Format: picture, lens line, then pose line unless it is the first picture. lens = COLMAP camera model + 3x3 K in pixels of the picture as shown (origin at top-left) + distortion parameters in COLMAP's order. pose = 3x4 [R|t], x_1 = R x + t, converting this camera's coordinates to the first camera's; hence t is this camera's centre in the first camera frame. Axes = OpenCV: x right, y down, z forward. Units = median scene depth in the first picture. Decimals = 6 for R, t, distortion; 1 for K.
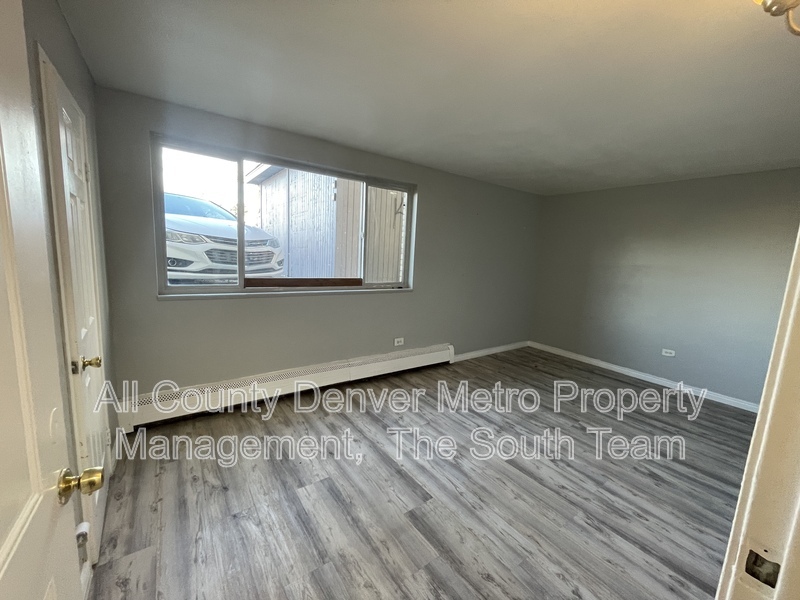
lens RADIAL K [[324.0, 0, 397.7], [0, 324.0, 297.7], [0, 0, 1]] dist [-0.006219, 0.001181]
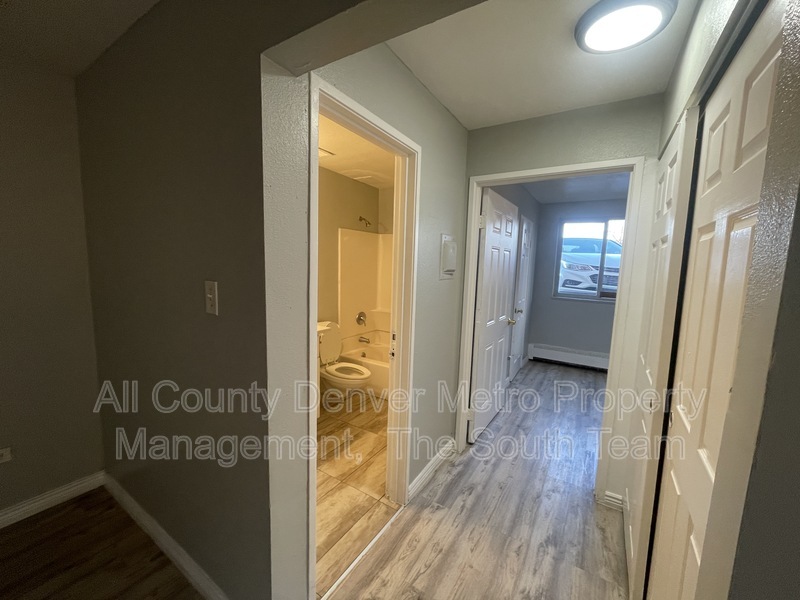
lens RADIAL K [[324.0, 0, 400.4], [0, 324.0, 298.1], [0, 0, 1]] dist [-0.006219, 0.001181]
pose [[0.392875, 0.067360, -0.917121, 0.618036], [-0.144280, 0.989477, 0.010868, 0.098844], [0.908203, 0.128052, 0.398460, -0.555276]]
